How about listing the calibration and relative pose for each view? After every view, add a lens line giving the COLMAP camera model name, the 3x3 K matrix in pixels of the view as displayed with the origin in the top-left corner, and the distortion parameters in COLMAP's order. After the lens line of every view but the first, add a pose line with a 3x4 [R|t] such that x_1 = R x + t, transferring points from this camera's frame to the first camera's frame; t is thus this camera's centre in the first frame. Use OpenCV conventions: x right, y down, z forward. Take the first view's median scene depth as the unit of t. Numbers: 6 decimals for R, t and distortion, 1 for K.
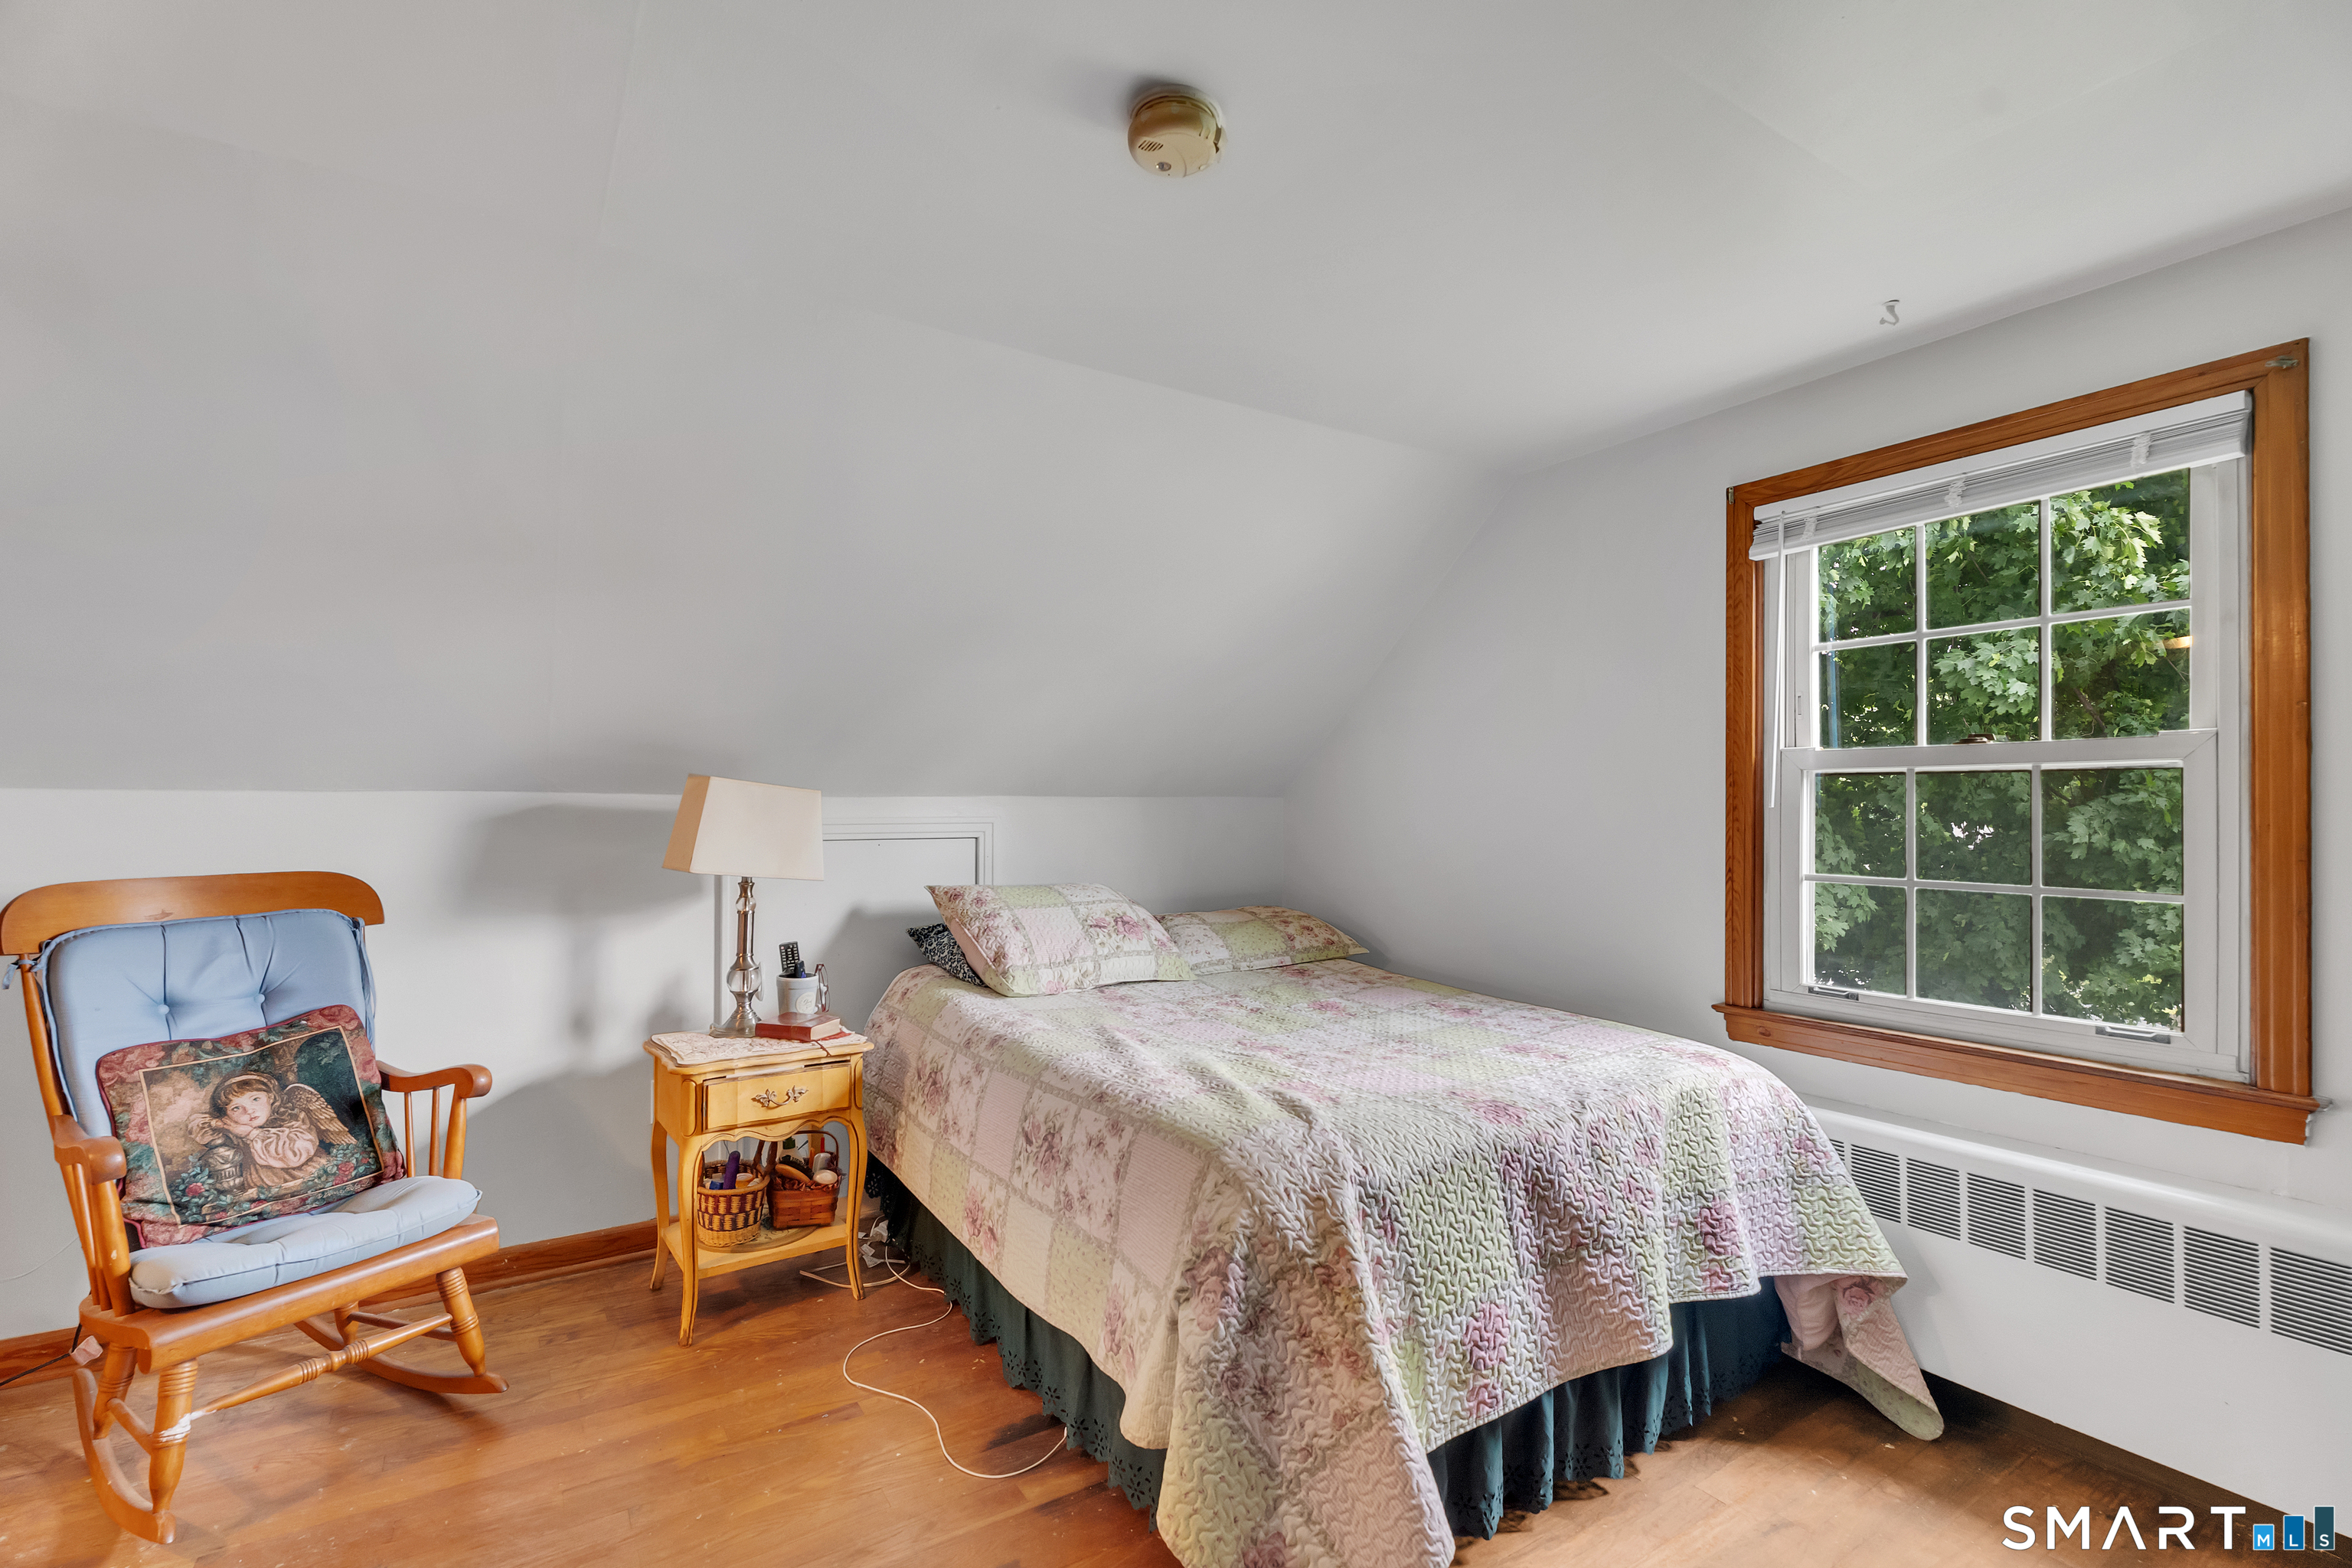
lens RADIAL K [[1079.8, 0, 1169.5], [0, 1079.8, 793.7], [0, 0, 1]] dist [-0.001031, -0.000062]
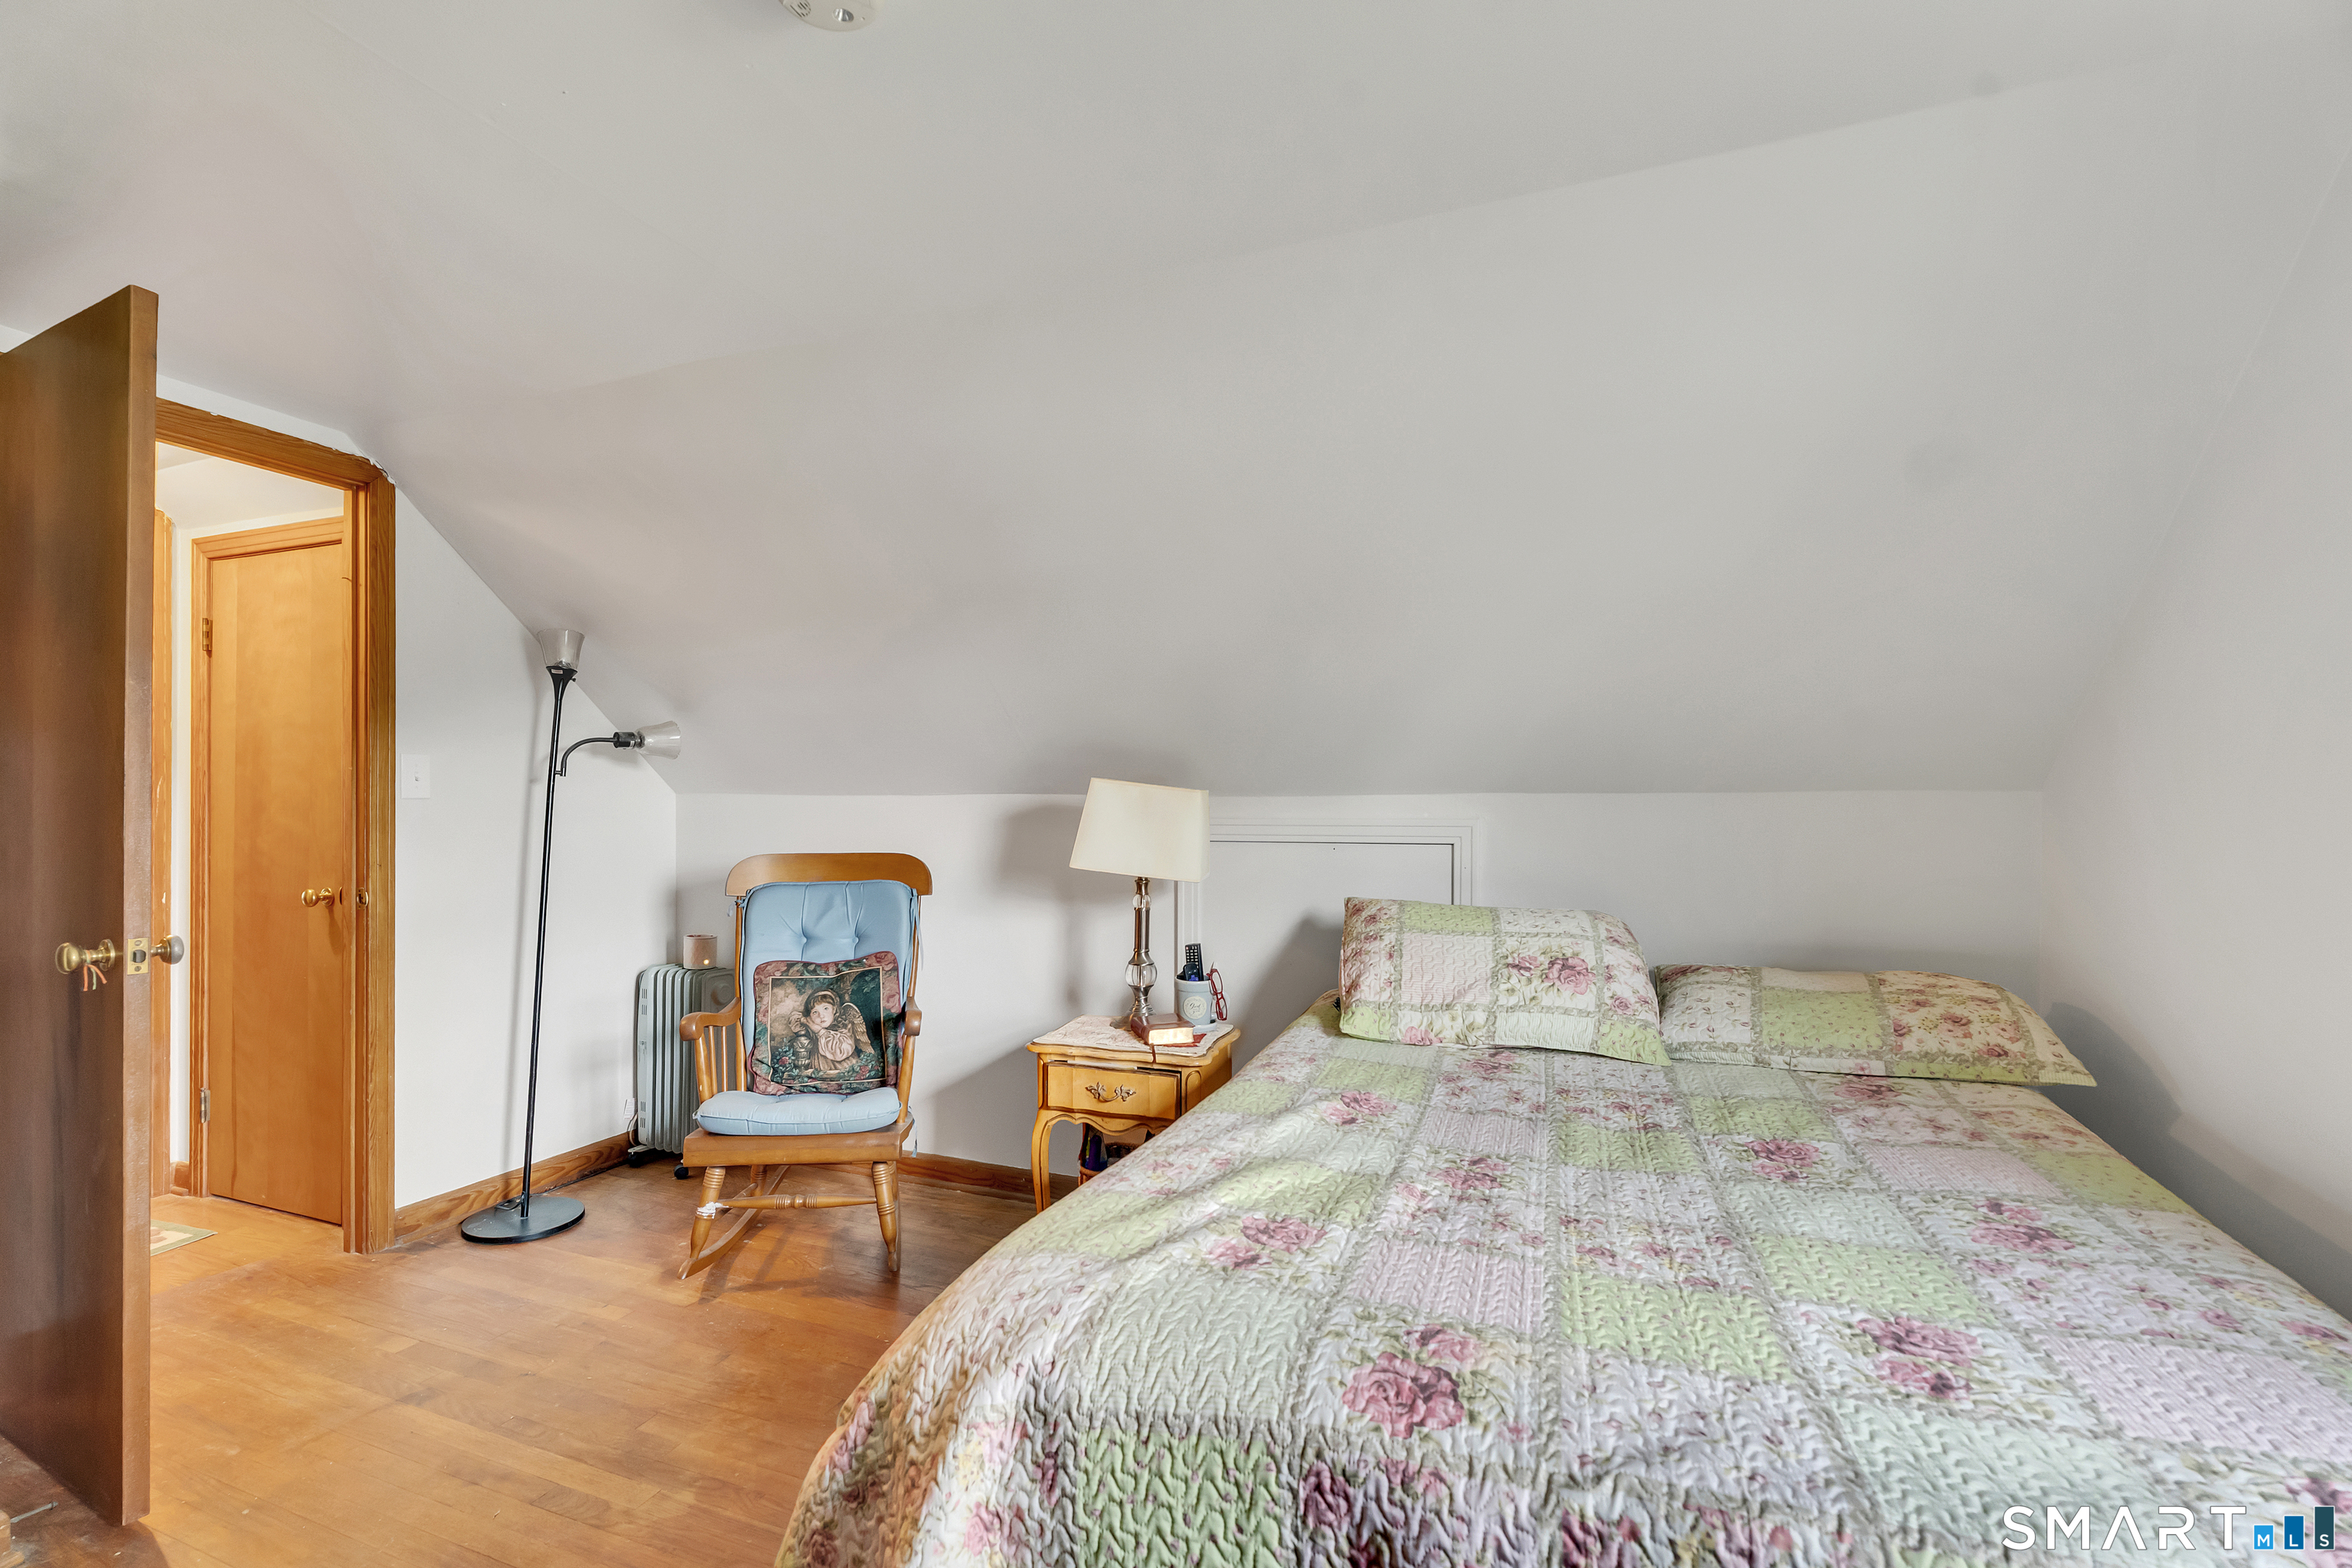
lens RADIAL K [[1079.8, 0, 1169.5], [0, 1079.8, 793.7], [0, 0, 1]] dist [-0.001031, -0.000062]
pose [[0.564323, -0.011832, -0.825469, 0.598550], [0.008575, 0.999927, -0.008471, 0.011123], [0.825510, -0.002298, 0.564383, 0.553043]]
